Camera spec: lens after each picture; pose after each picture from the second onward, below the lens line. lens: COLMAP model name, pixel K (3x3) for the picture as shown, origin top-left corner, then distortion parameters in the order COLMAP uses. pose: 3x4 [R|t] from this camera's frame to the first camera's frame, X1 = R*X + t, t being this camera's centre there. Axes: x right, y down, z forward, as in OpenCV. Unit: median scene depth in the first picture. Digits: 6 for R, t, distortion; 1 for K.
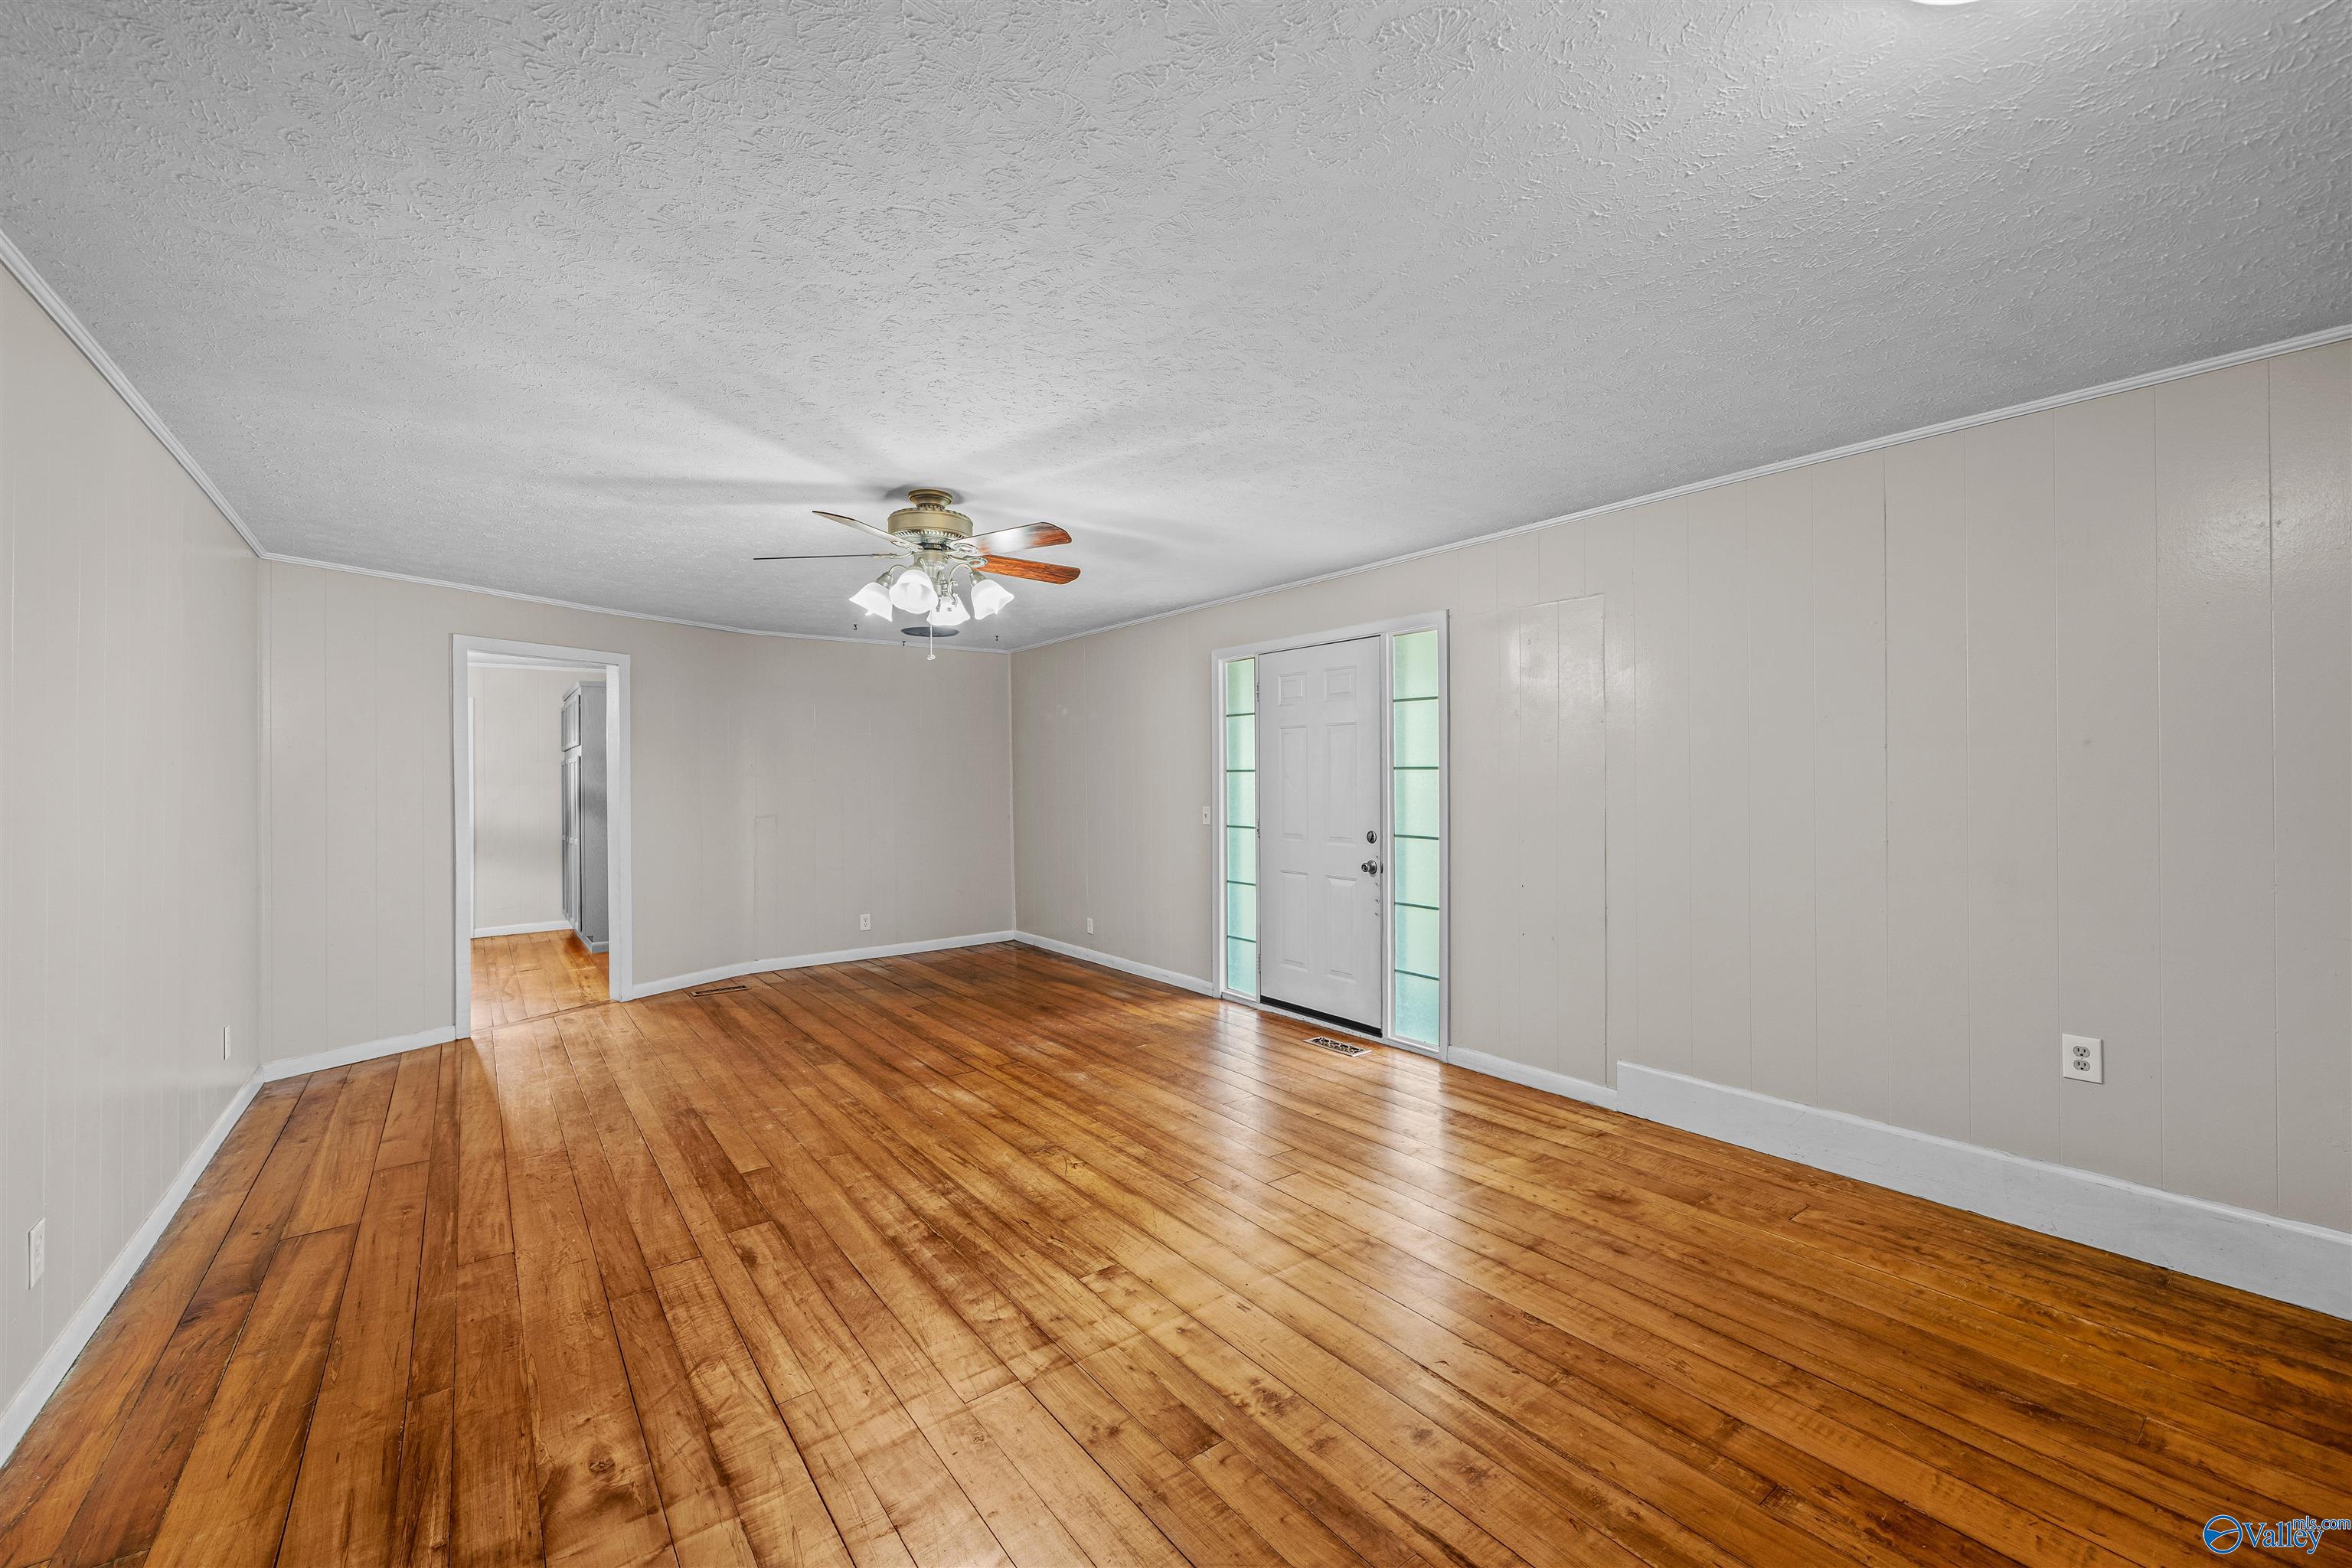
lens RADIAL K [[936.5, 0, 1169.1], [0, 936.5, 778.8], [0, 0, 1]] dist [0.000418, 0.000060]
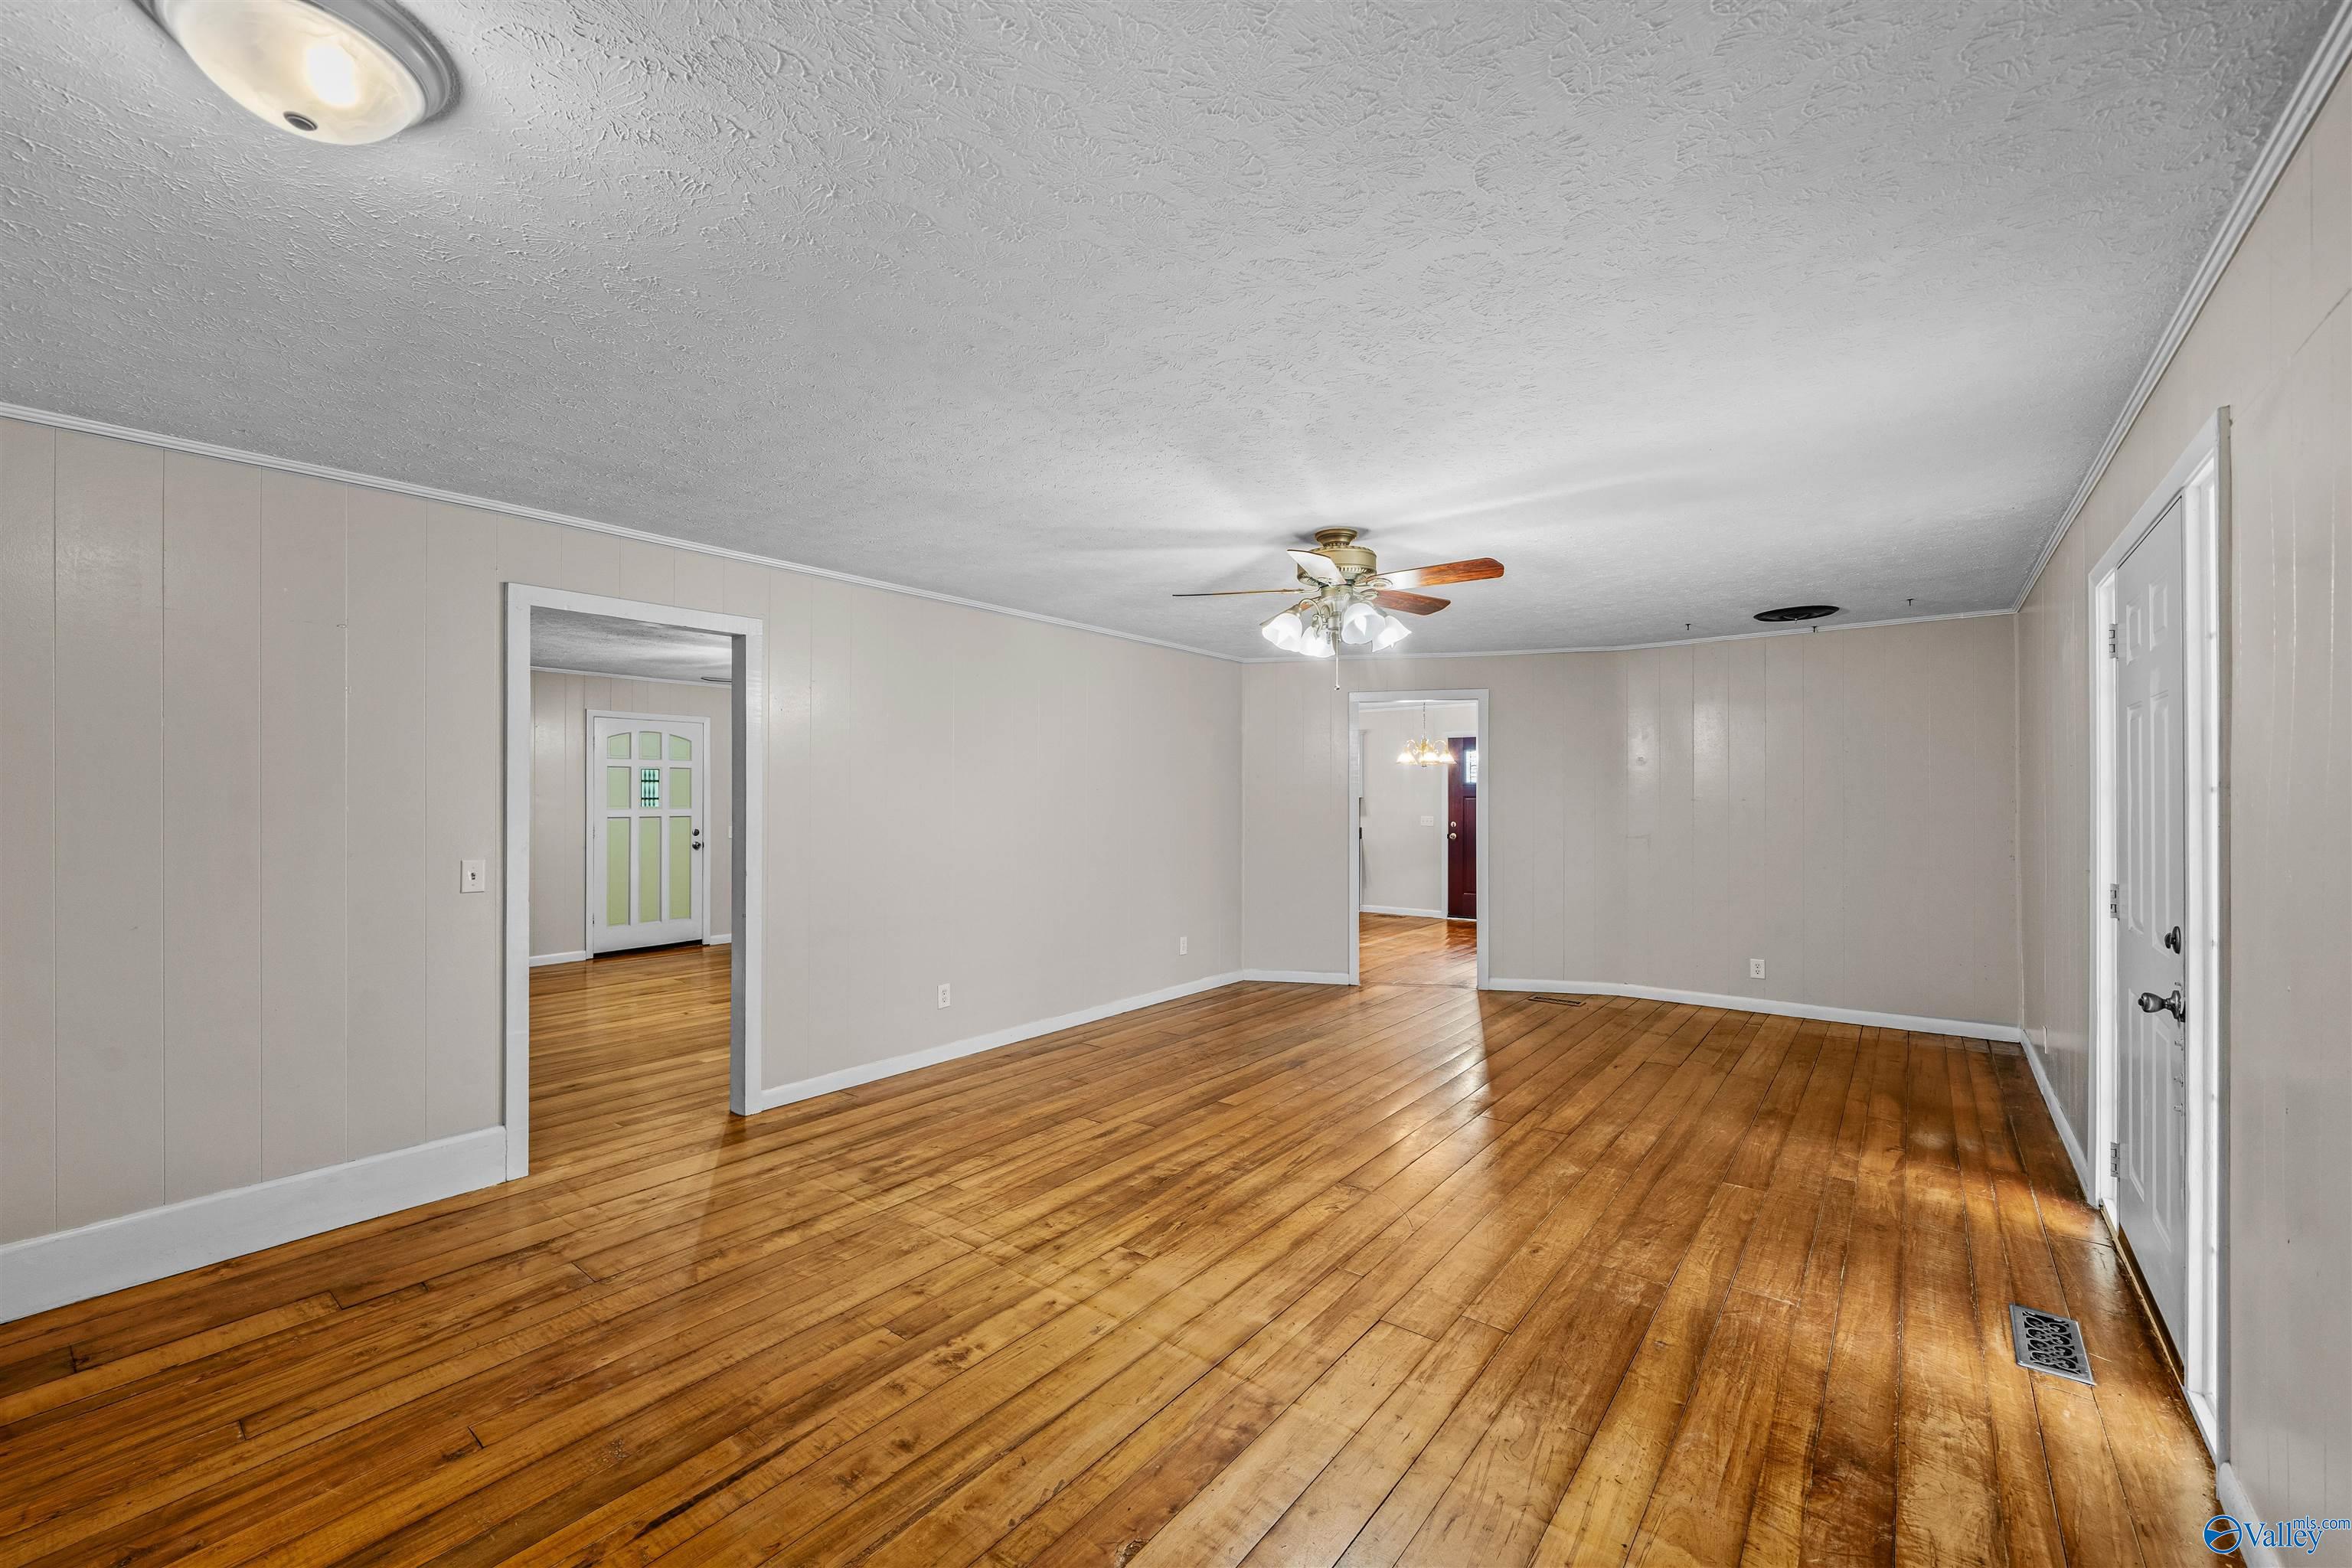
lens RADIAL K [[936.5, 0, 1166.8], [0, 936.5, 791.3], [0, 0, 1]] dist [0.000418, 0.000060]
pose [[0.251722, 0.003002, -0.967795, 0.834772], [-0.004453, 0.999988, 0.001944, -0.014720], [0.967789, 0.003820, 0.251732, 0.633741]]
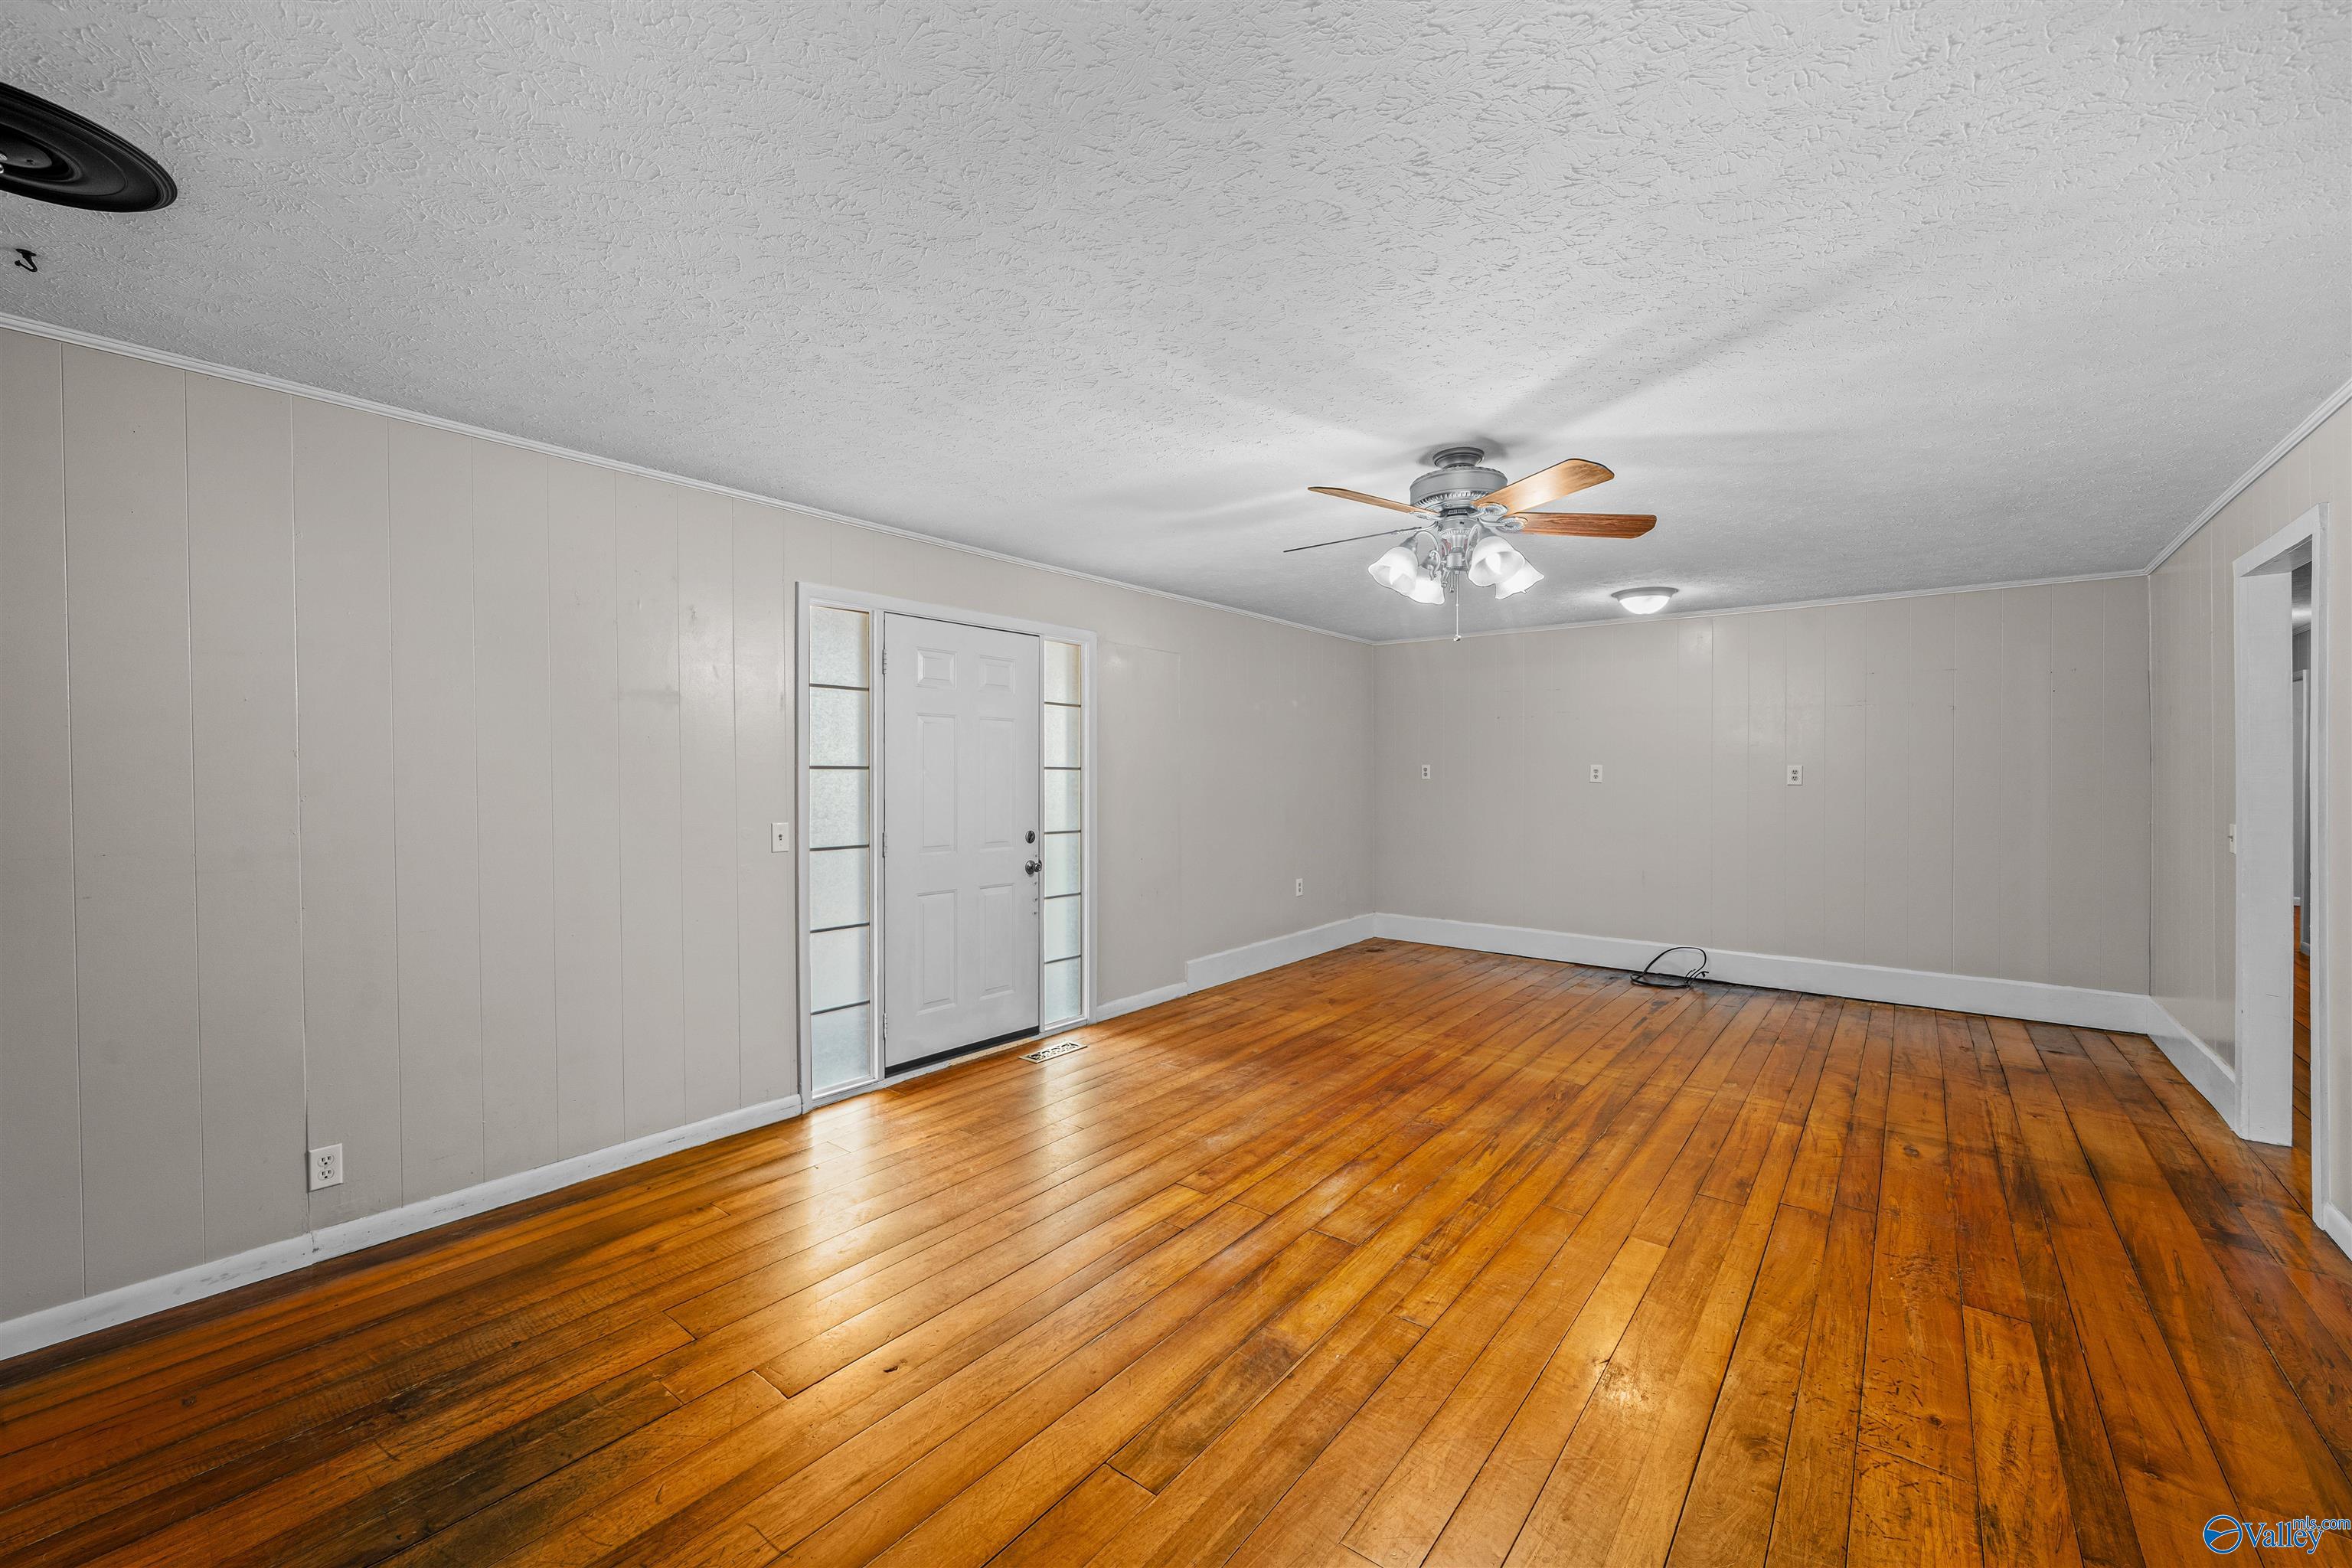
lens RADIAL K [[936.5, 0, 1165.9], [0, 936.5, 786.5], [0, 0, 1]] dist [0.000418, 0.000060]
pose [[-0.249399, -0.005243, 0.968387, -1.212702], [0.006280, 0.999956, 0.007031, 0.004796], [-0.968381, 0.007835, -0.249355, 1.726680]]
